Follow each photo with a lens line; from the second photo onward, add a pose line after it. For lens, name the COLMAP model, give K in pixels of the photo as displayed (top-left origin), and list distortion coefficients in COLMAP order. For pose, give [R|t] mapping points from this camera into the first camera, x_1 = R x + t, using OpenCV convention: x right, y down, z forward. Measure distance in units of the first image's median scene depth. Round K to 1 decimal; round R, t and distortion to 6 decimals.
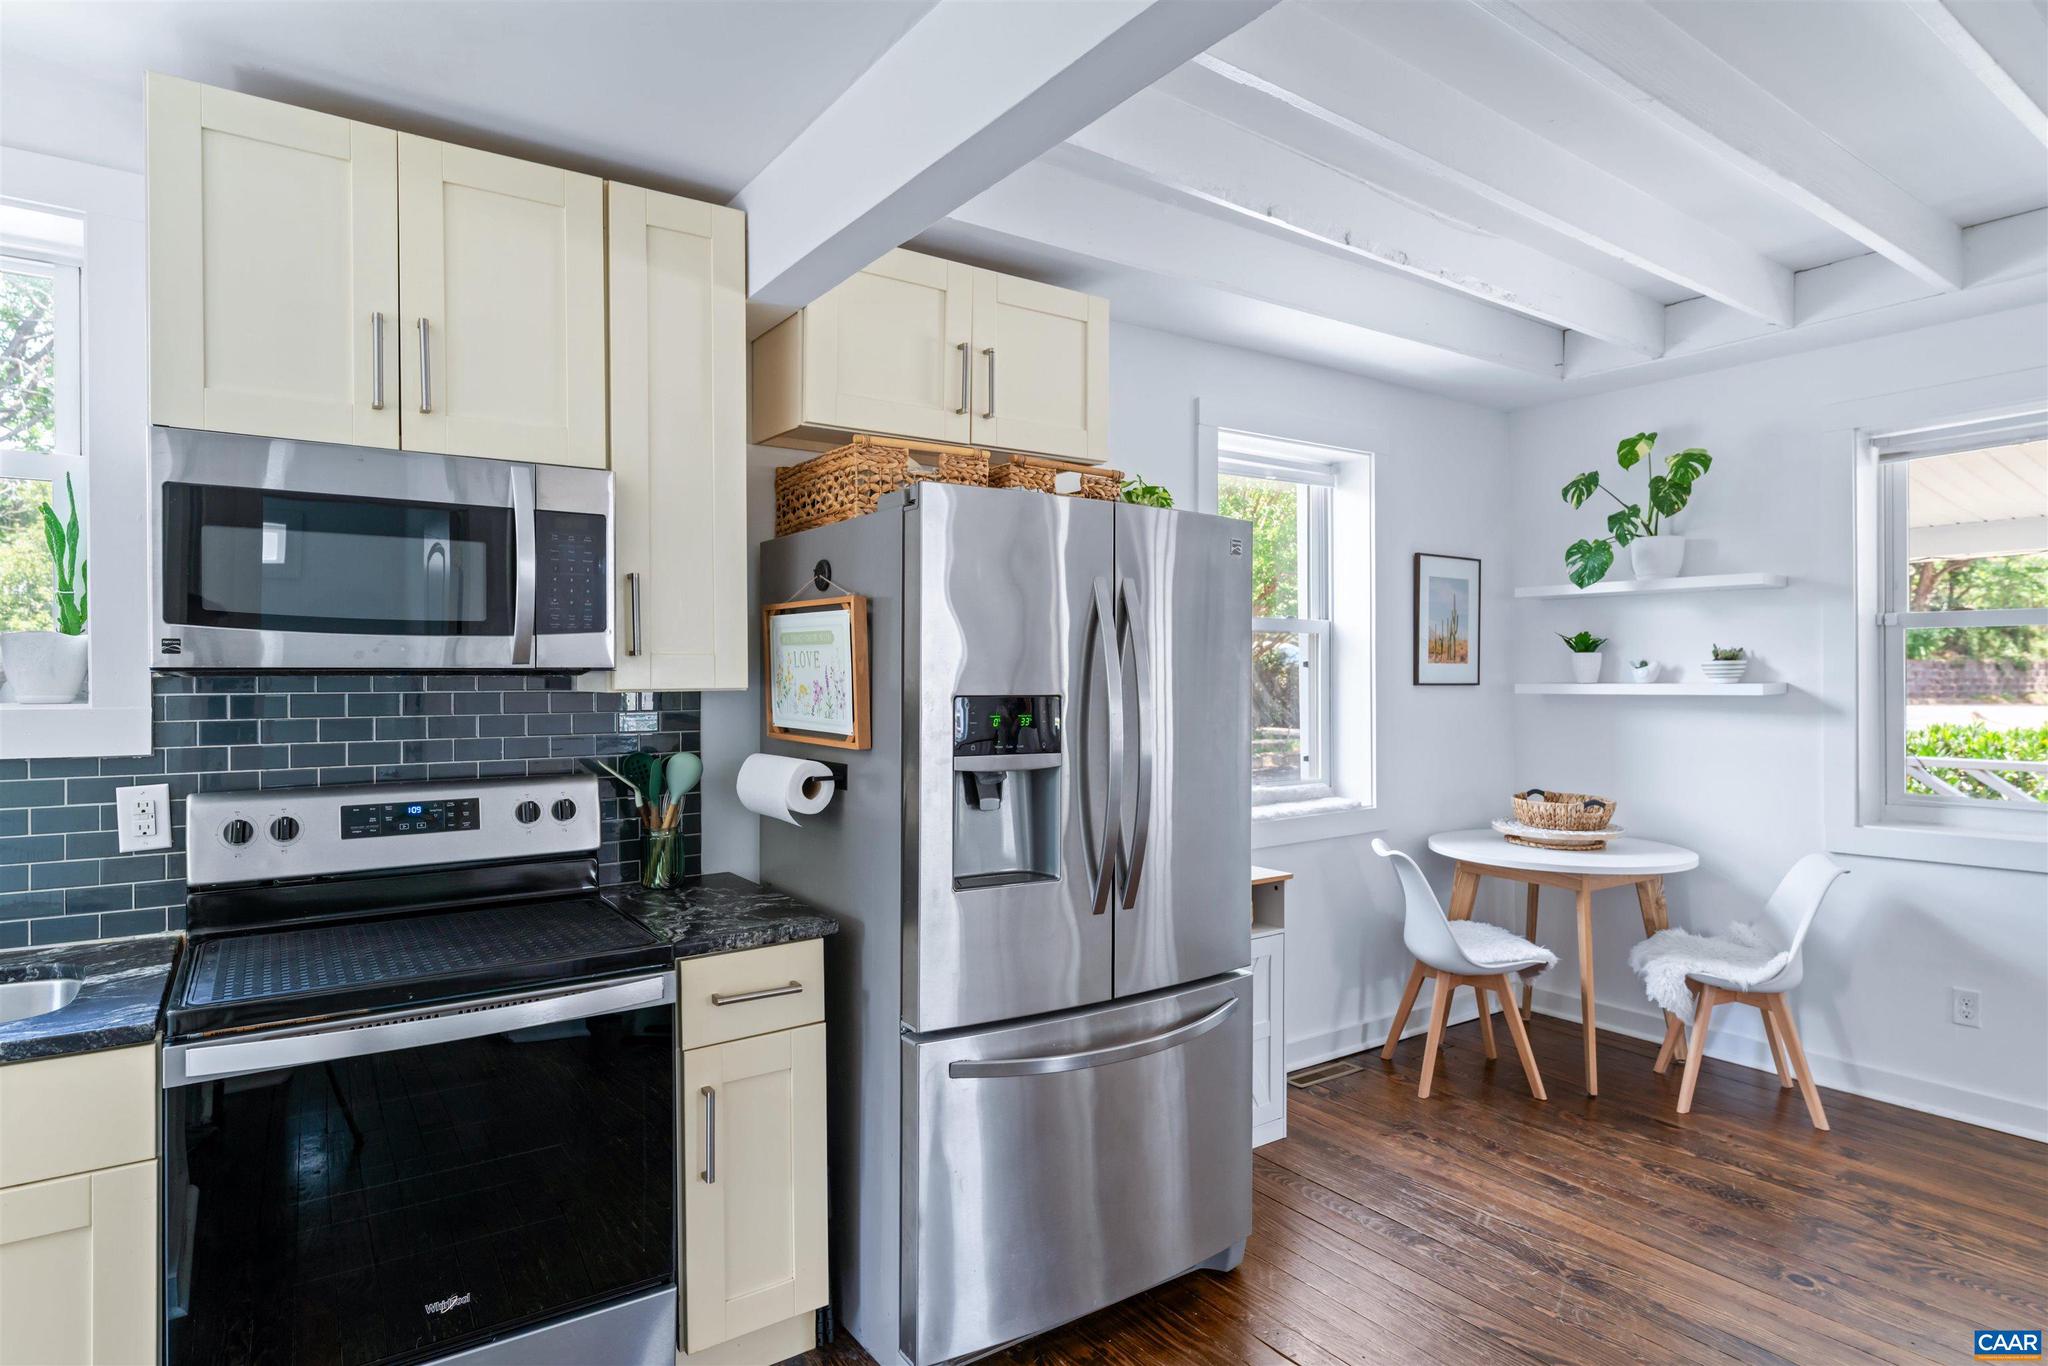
lens RADIAL K [[1113.3, 0, 1020.7], [0, 1113.3, 681.3], [0, 0, 1]] dist [-0.002896, 0.001558]
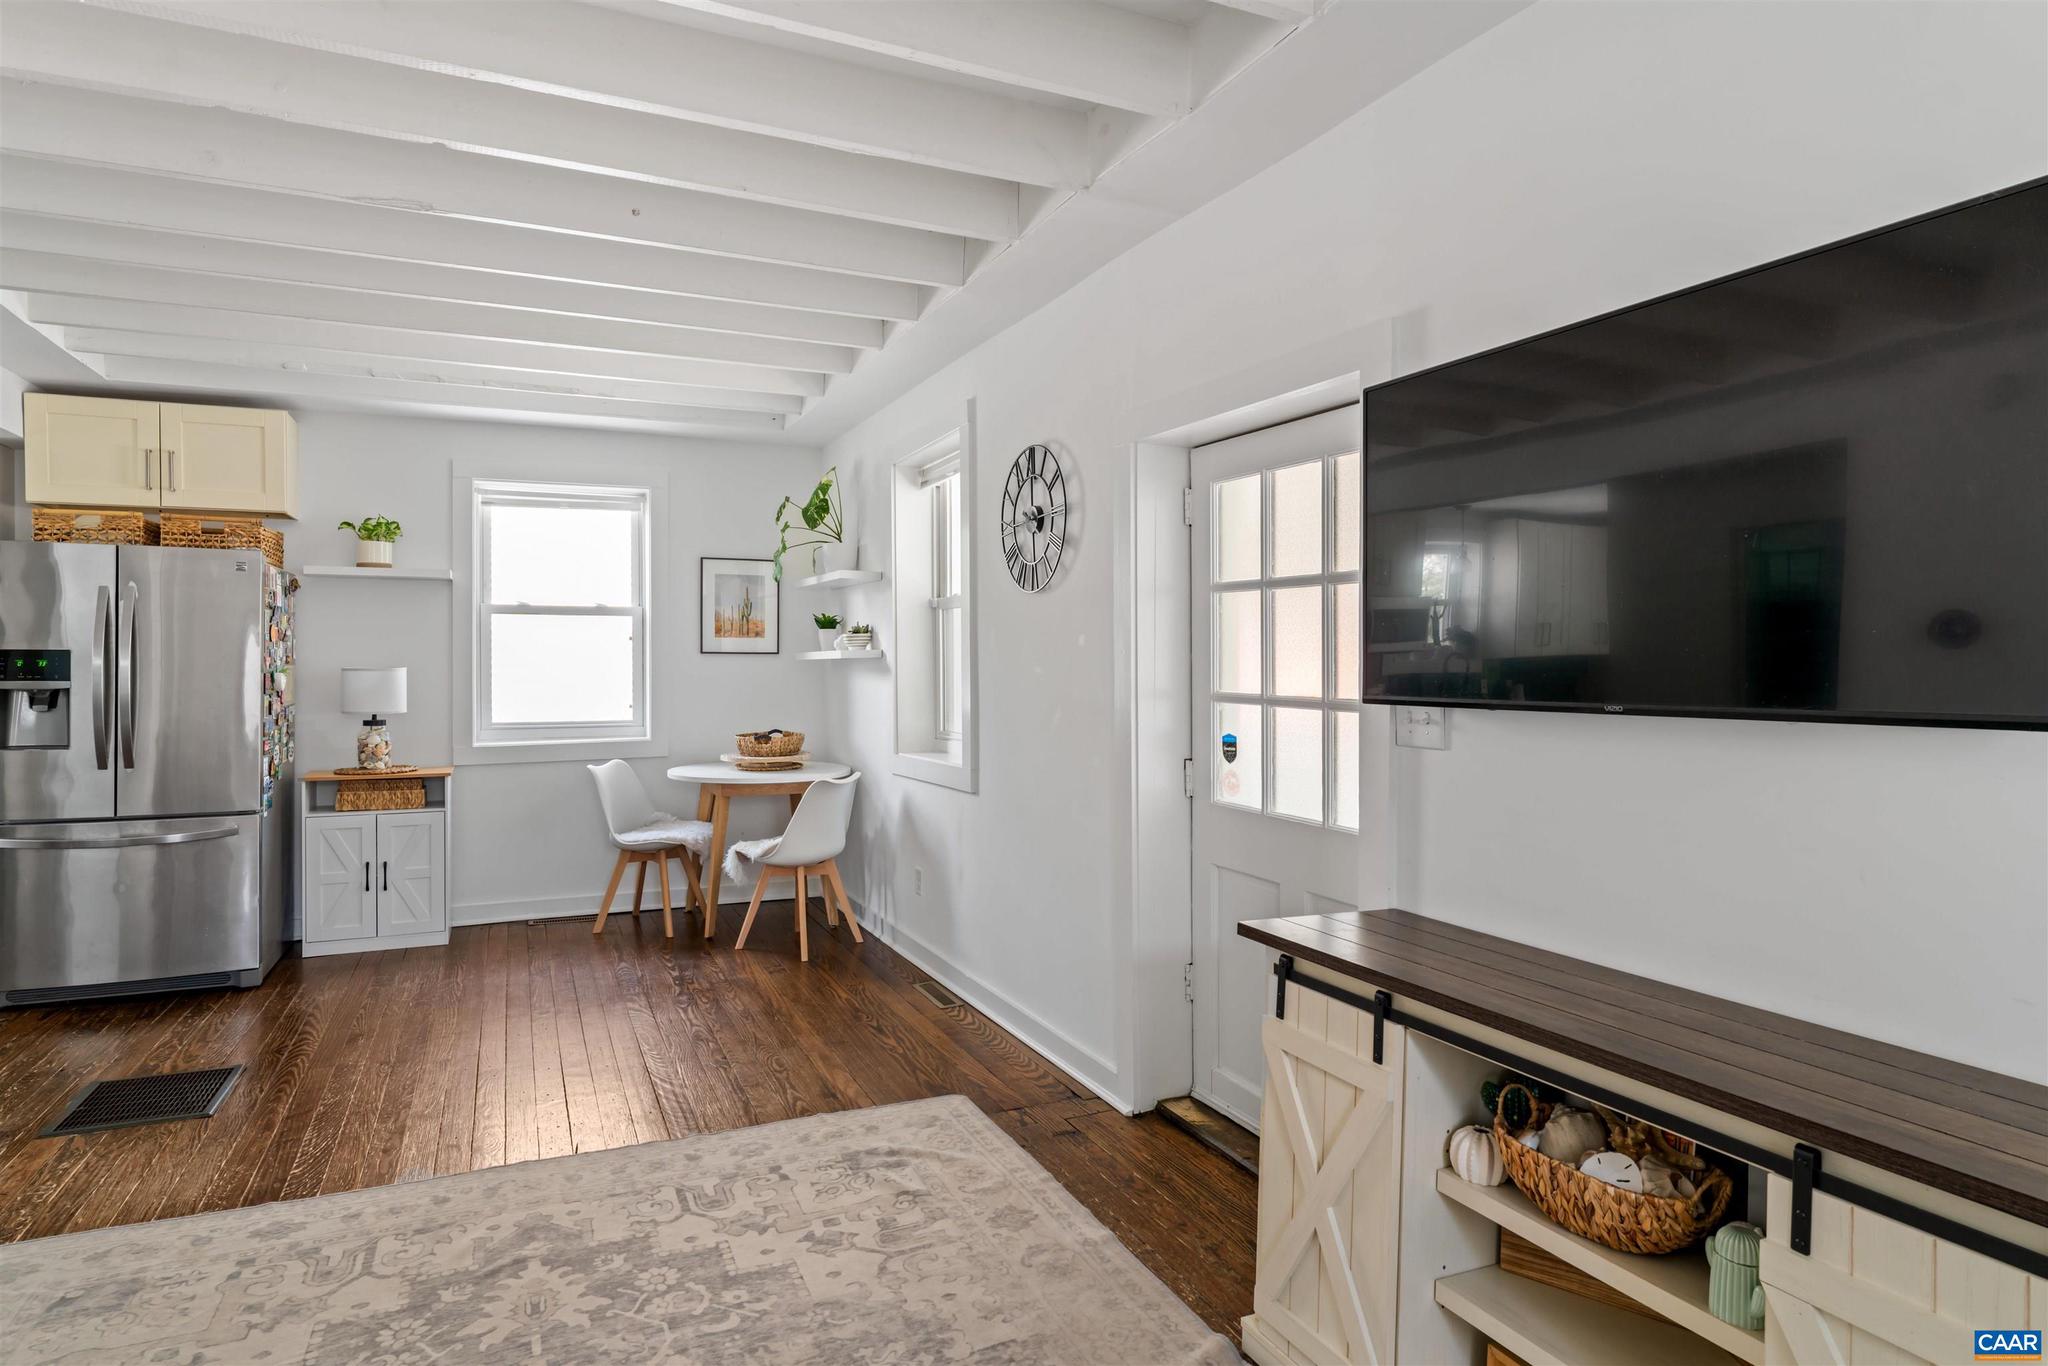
lens RADIAL K [[1113.3, 0, 1006.4], [0, 1113.3, 657.0], [0, 0, 1]] dist [-0.002896, 0.001558]
pose [[0.982660, -0.000931, -0.185412, 1.088588], [-0.000678, 0.999963, -0.008615, 0.022192], [0.185414, 0.008591, 0.982623, -0.311624]]
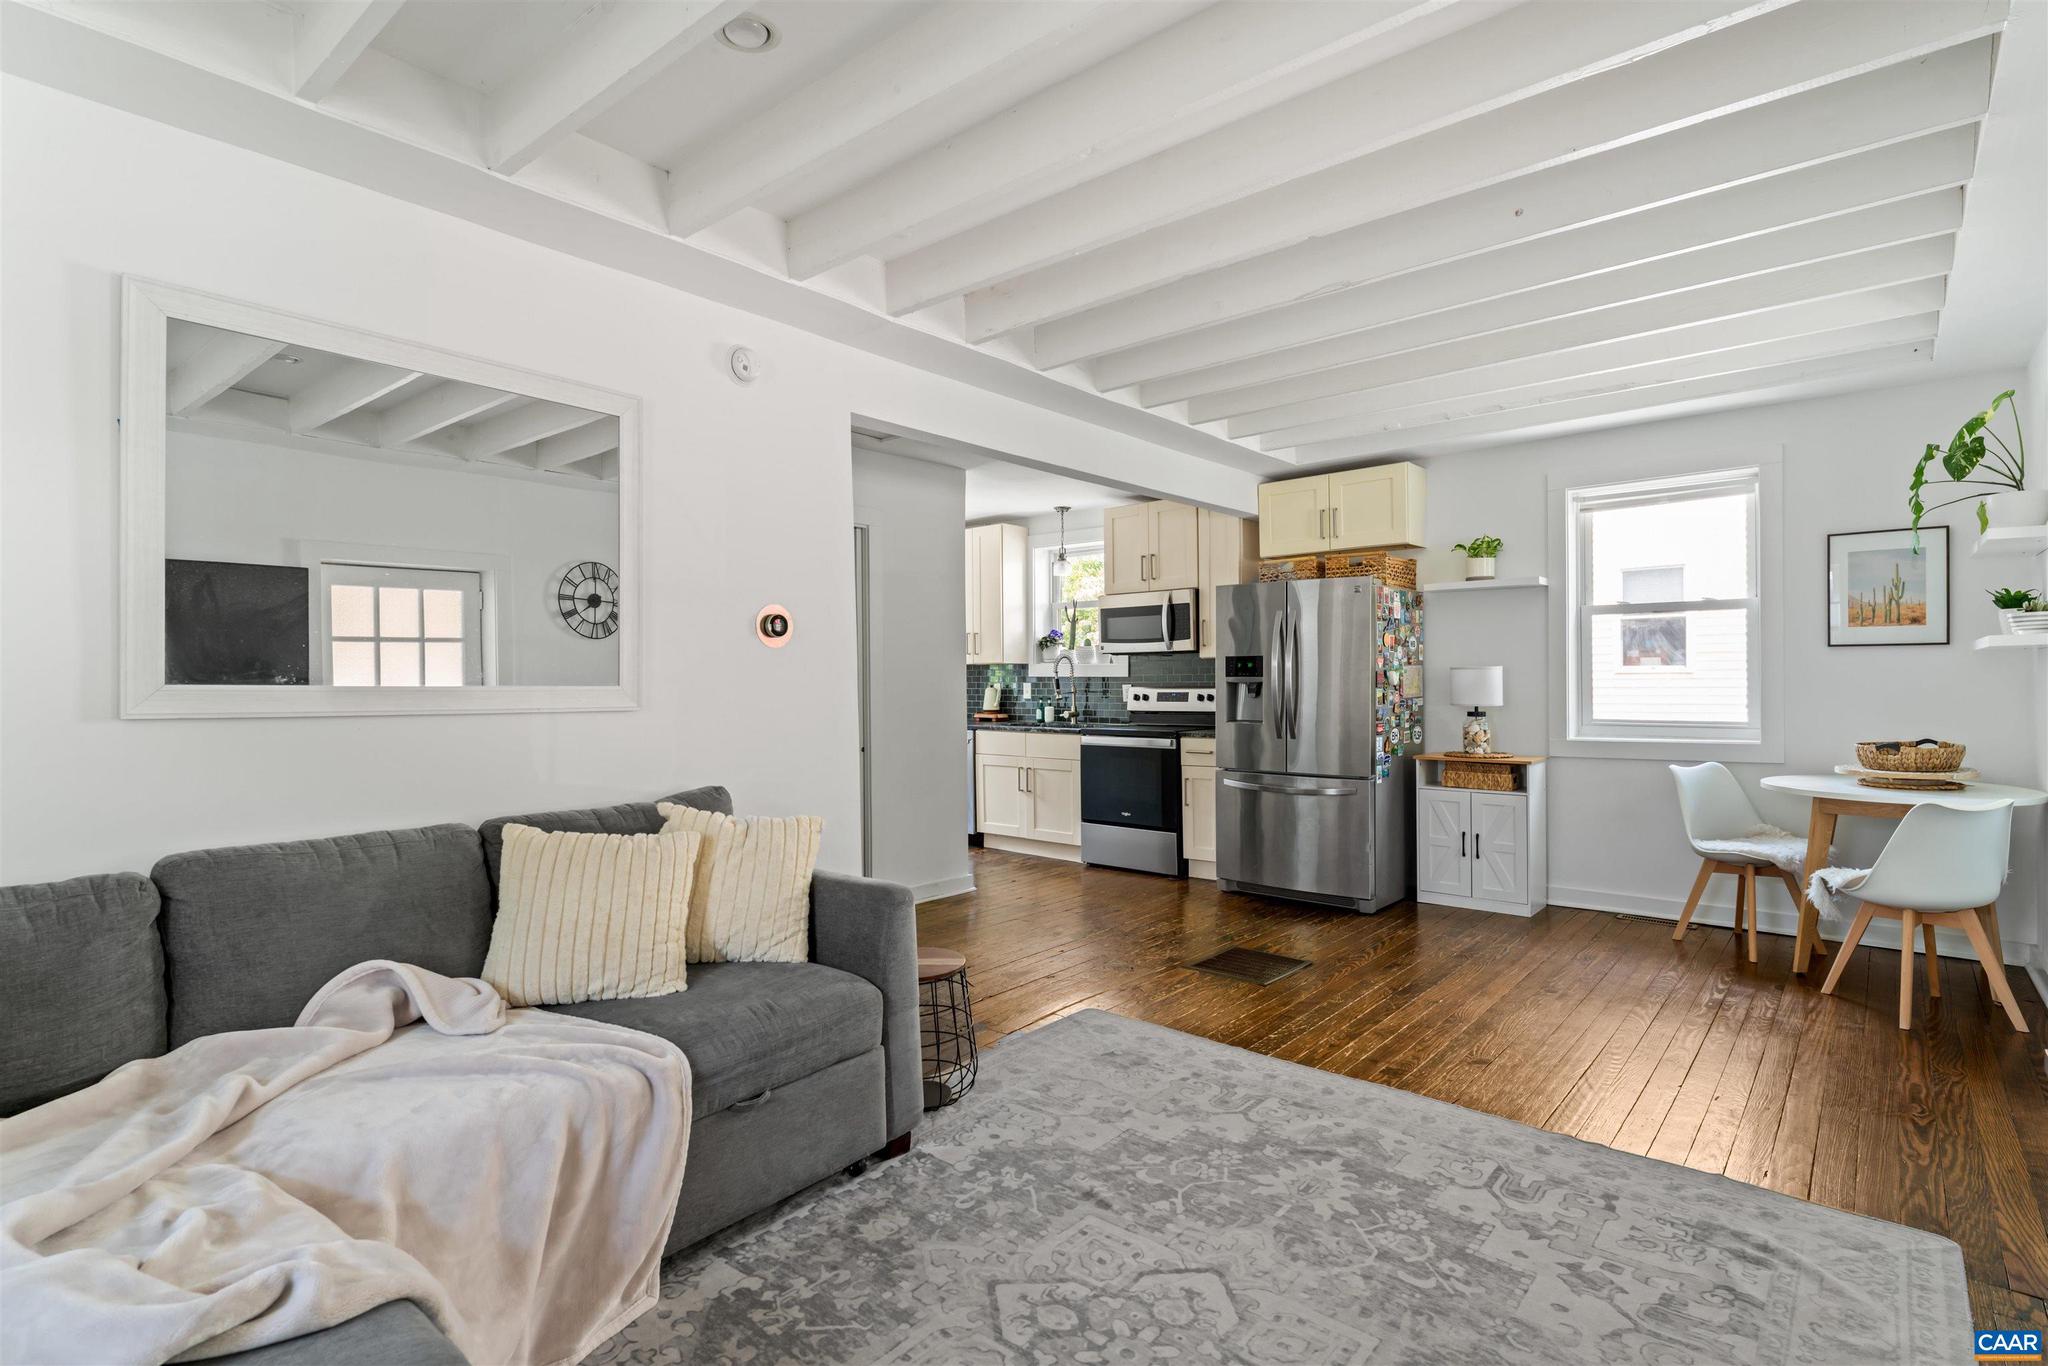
lens RADIAL K [[1032.6, 0, 1032.9], [0, 1032.6, 676.4], [0, 0, 1]] dist [0.000632, -0.001631]
pose [[0.249295, -0.002445, -0.968425, 1.336294], [0.005282, 0.999985, -0.001165, 0.035555], [0.968413, -0.004824, 0.249304, -0.102777]]
